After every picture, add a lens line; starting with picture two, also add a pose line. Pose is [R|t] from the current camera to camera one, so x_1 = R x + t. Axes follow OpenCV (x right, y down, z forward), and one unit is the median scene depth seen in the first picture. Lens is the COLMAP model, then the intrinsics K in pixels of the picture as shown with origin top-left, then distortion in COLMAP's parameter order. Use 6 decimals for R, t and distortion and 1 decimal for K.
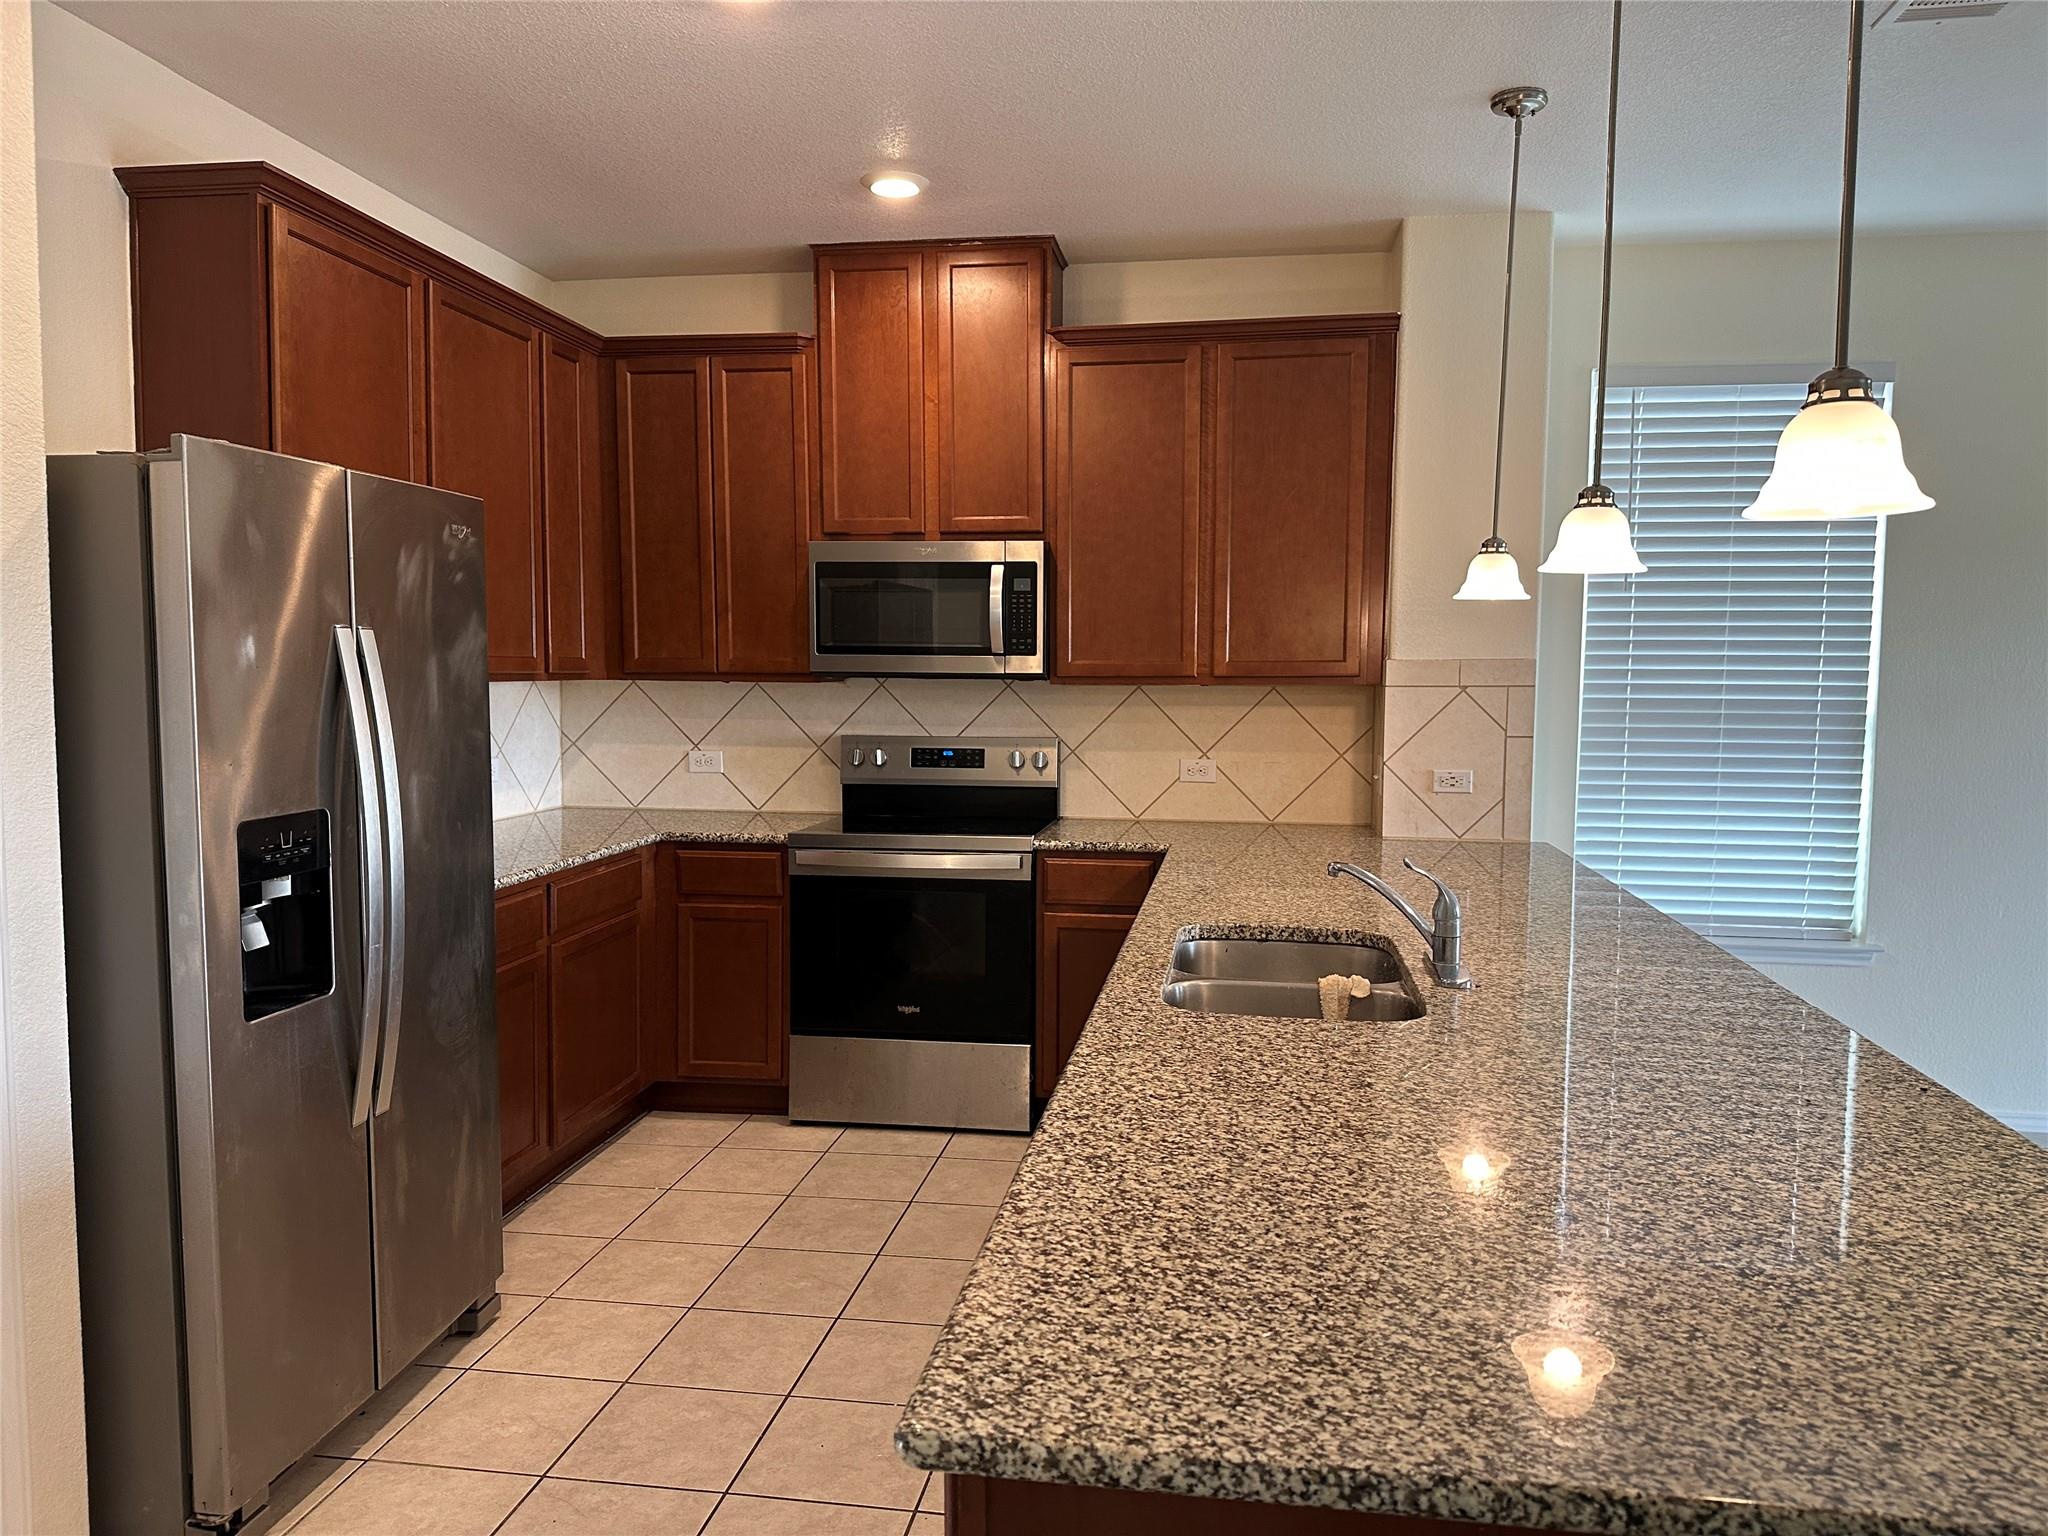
lens RADIAL K [[1443.0, 0, 1031.7], [0, 1443.0, 777.8], [0, 0, 1]] dist [0.053529, -0.067768]
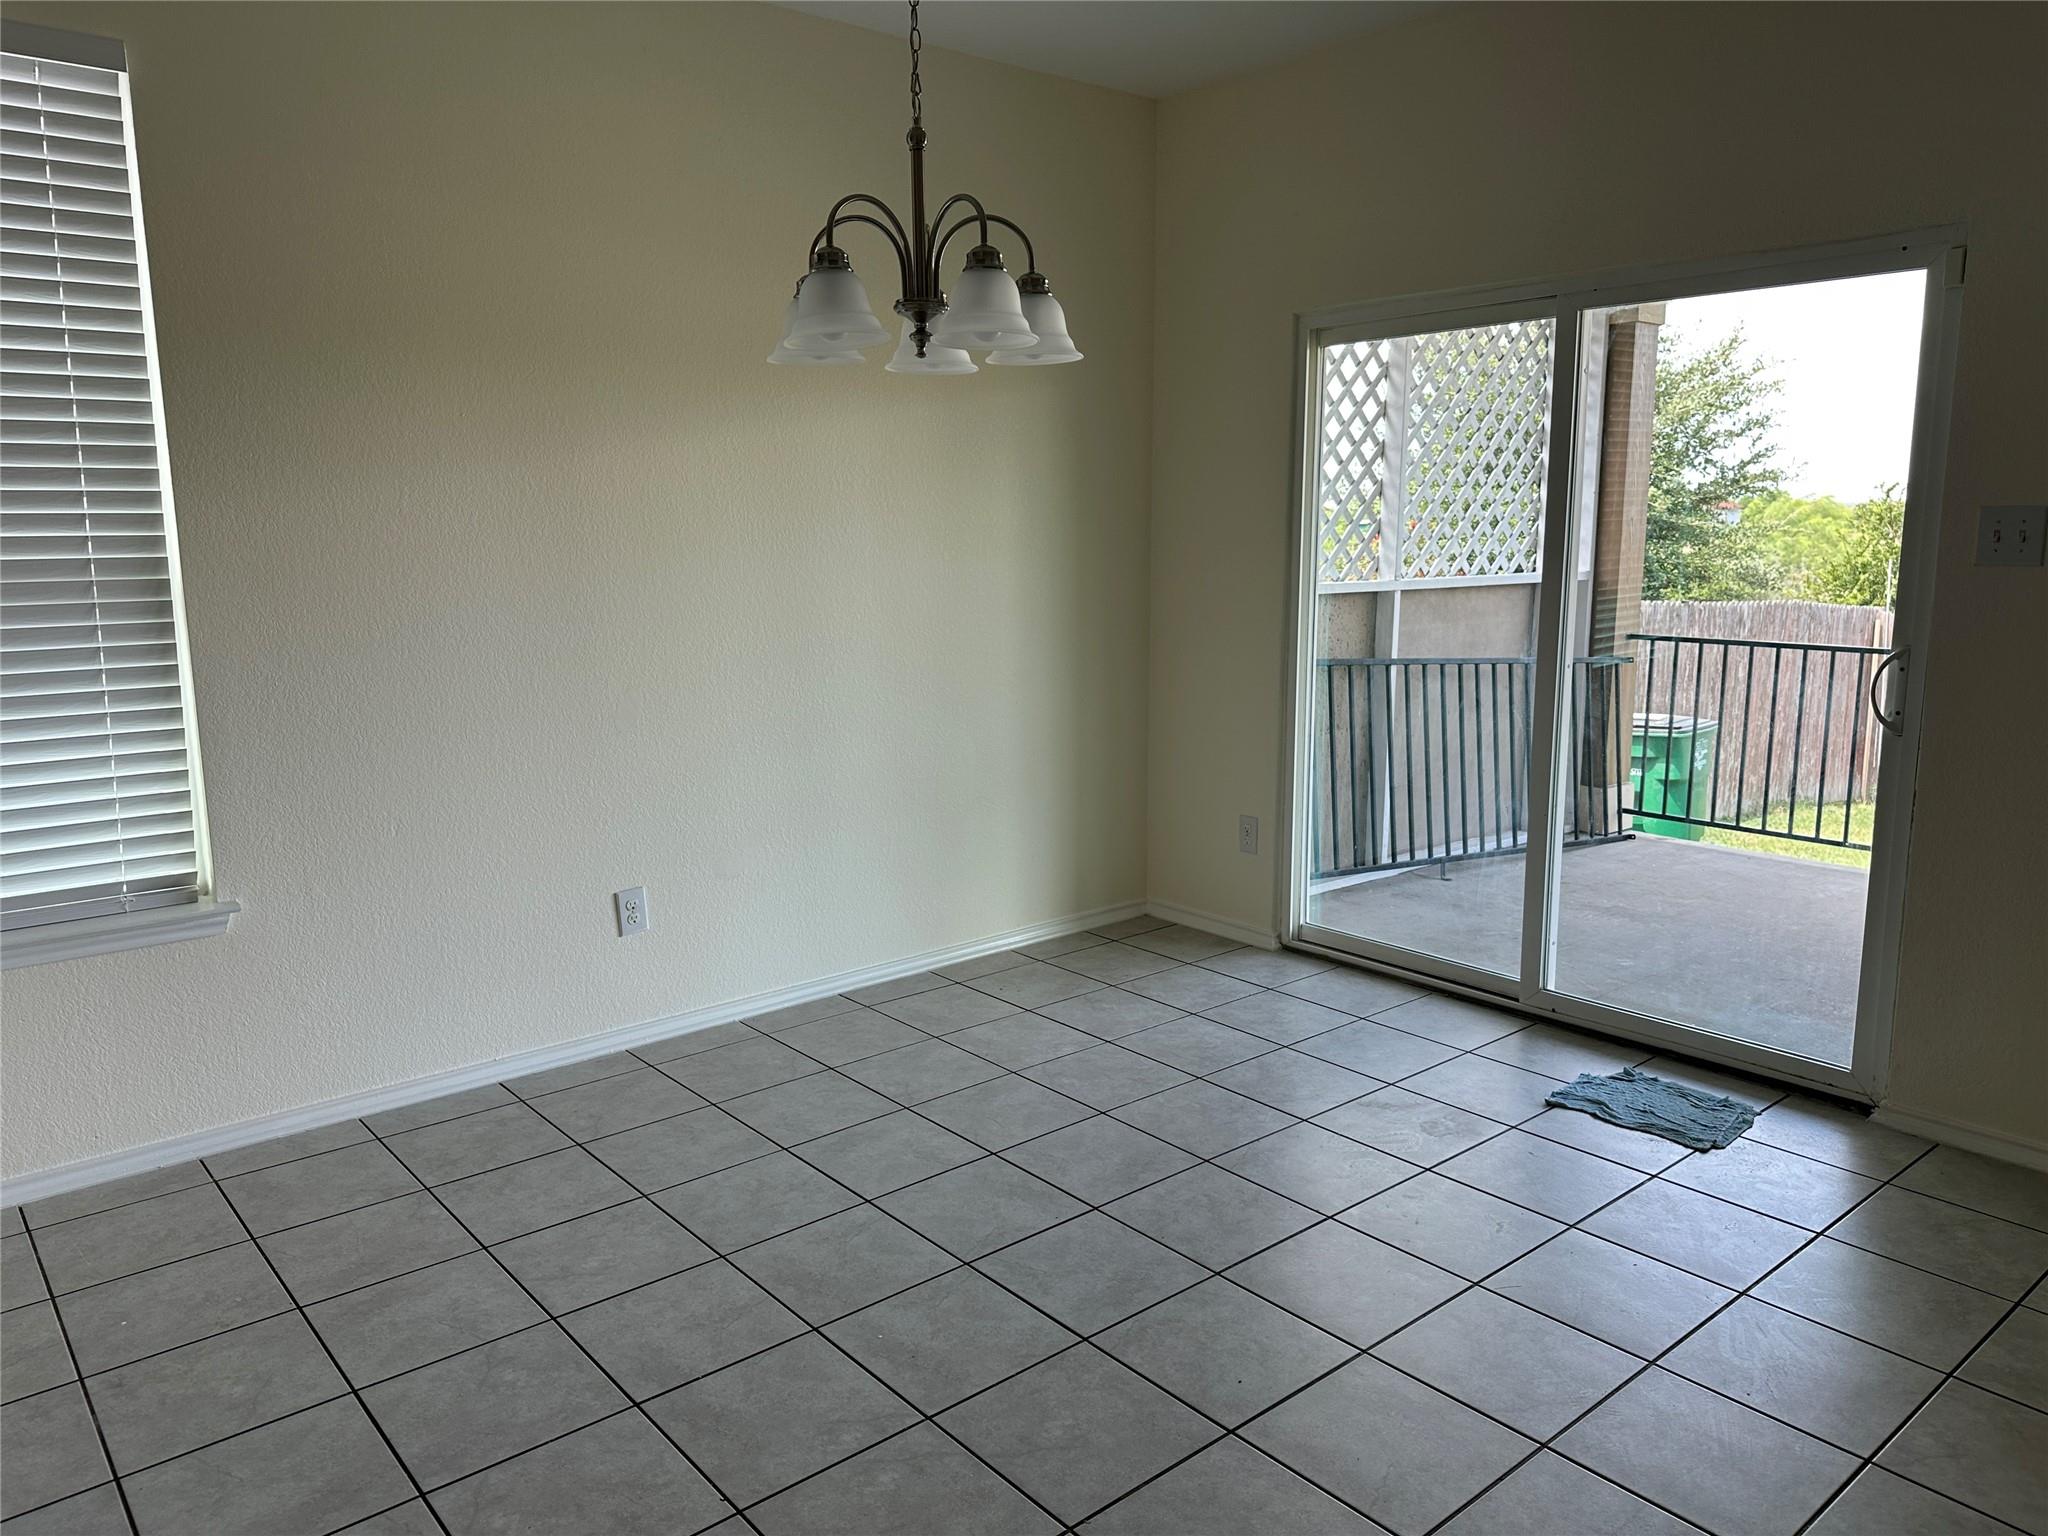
lens RADIAL K [[1443.0, 0, 1031.9], [0, 1443.0, 776.1], [0, 0, 1]] dist [0.053529, -0.067768]
pose [[0.655463, -0.142184, 0.741722, 0.324462], [0.069212, 0.989294, 0.128479, -0.011416], [-0.752049, -0.032877, 0.658287, 0.244305]]
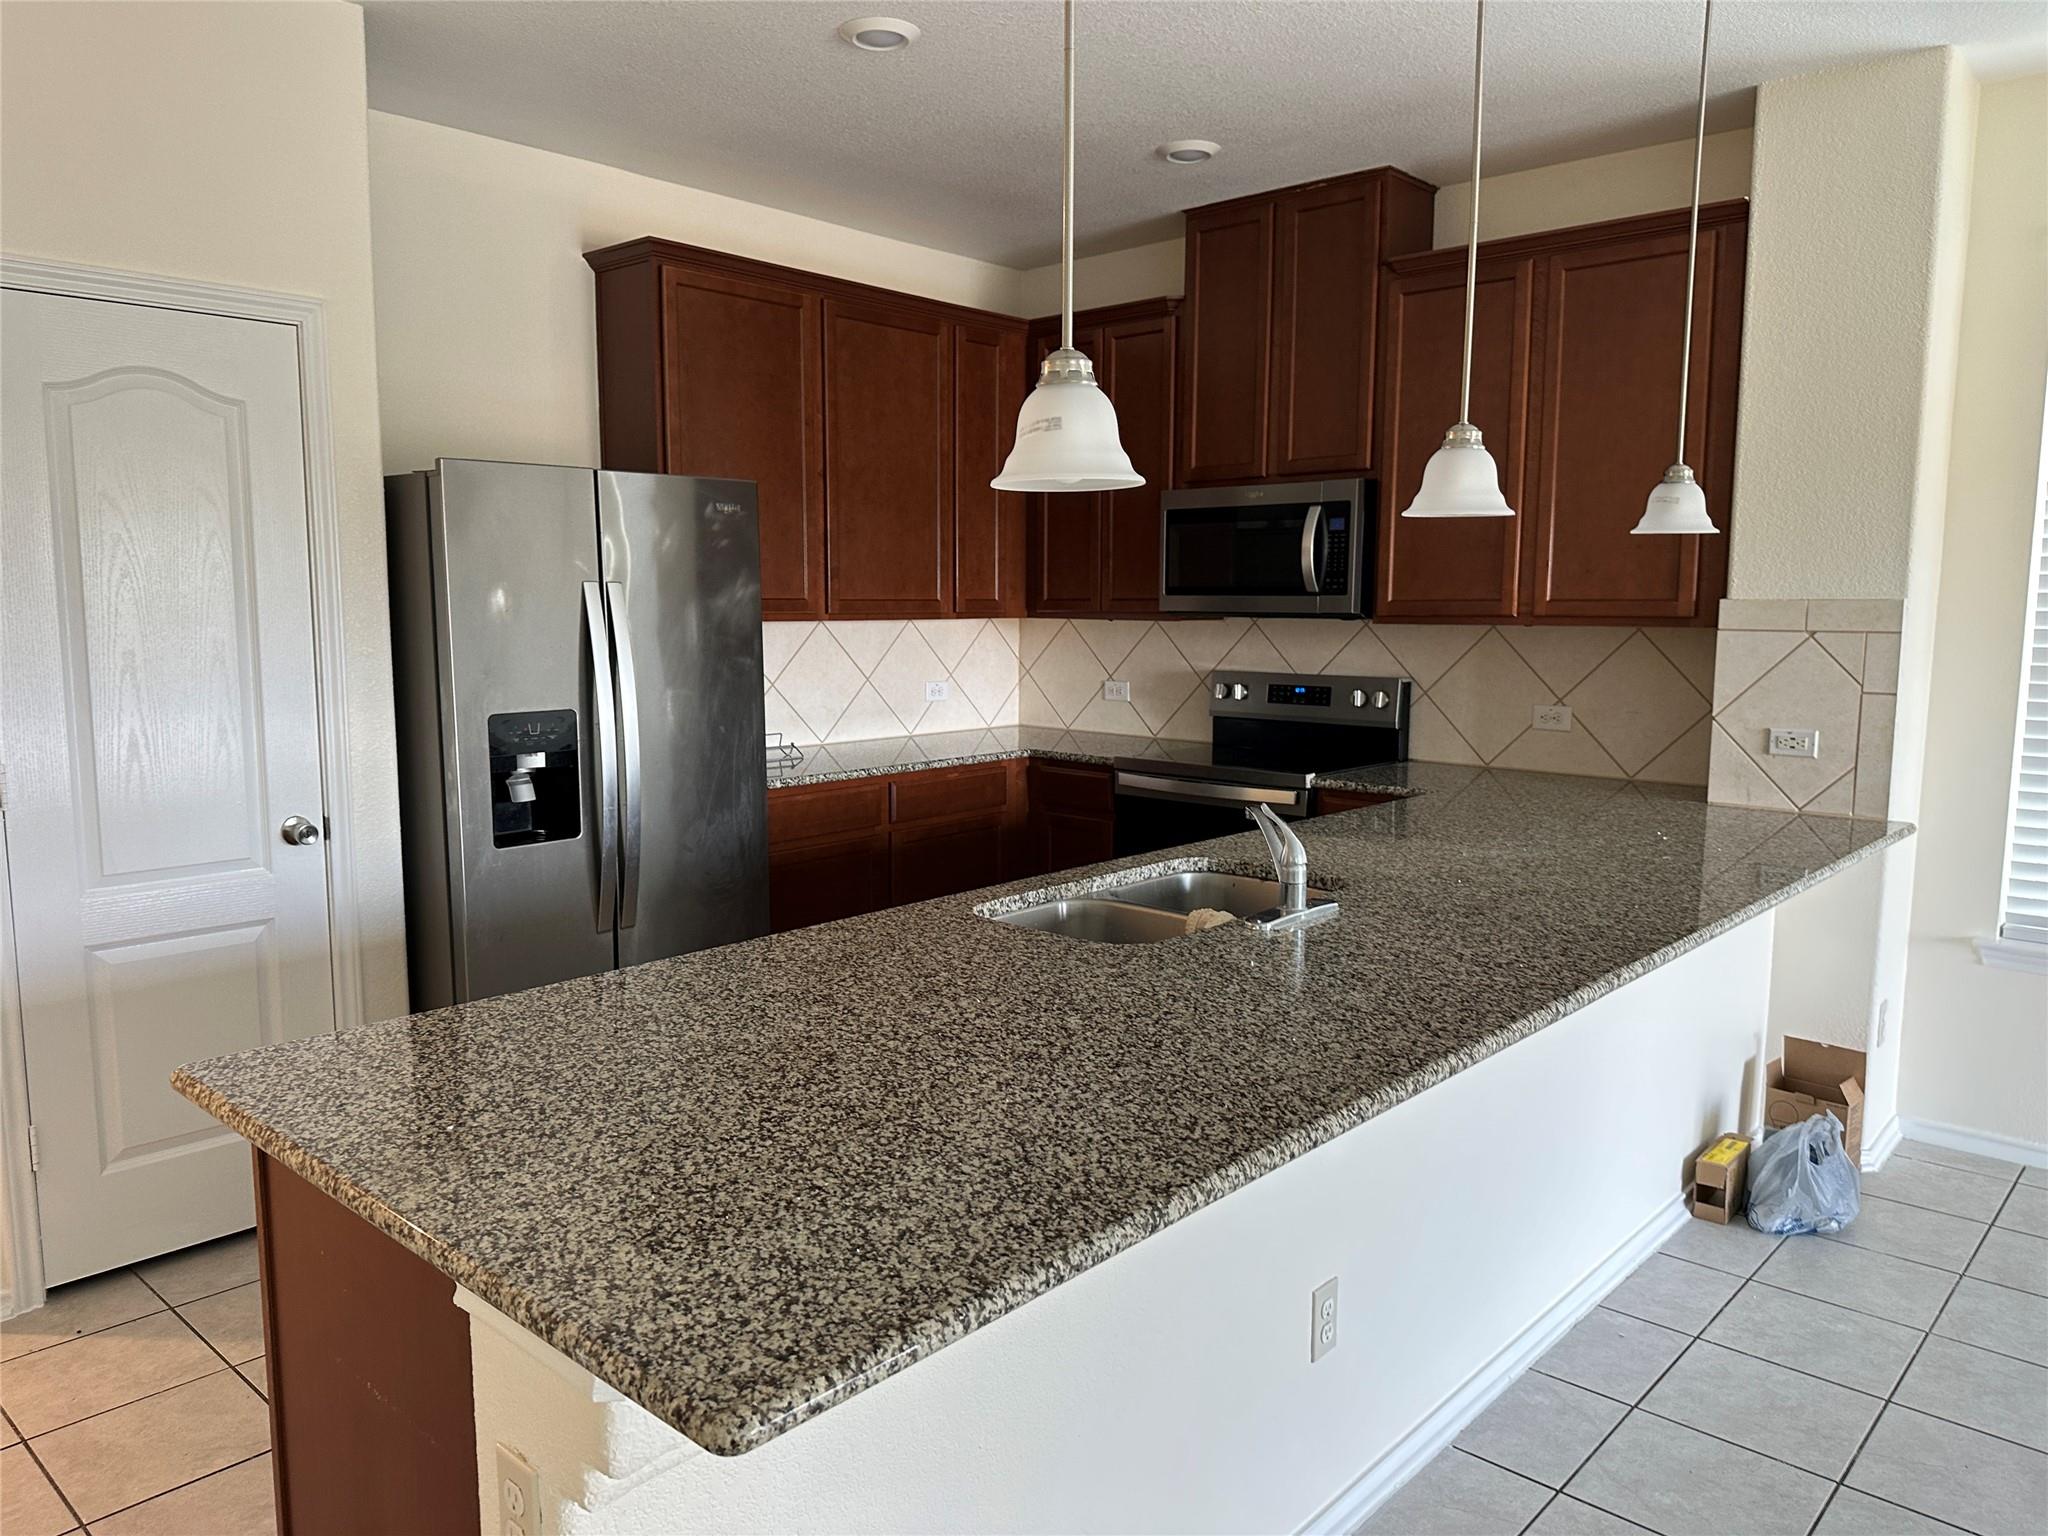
lens RADIAL K [[1443.0, 0, 1021.1], [0, 1443.0, 777.4], [0, 0, 1]] dist [0.053529, -0.067768]
pose [[0.830730, 0.068573, -0.552435, 0.384892], [-0.042284, 0.997290, 0.060206, -0.009466], [0.555067, -0.026656, 0.831379, 0.030275]]
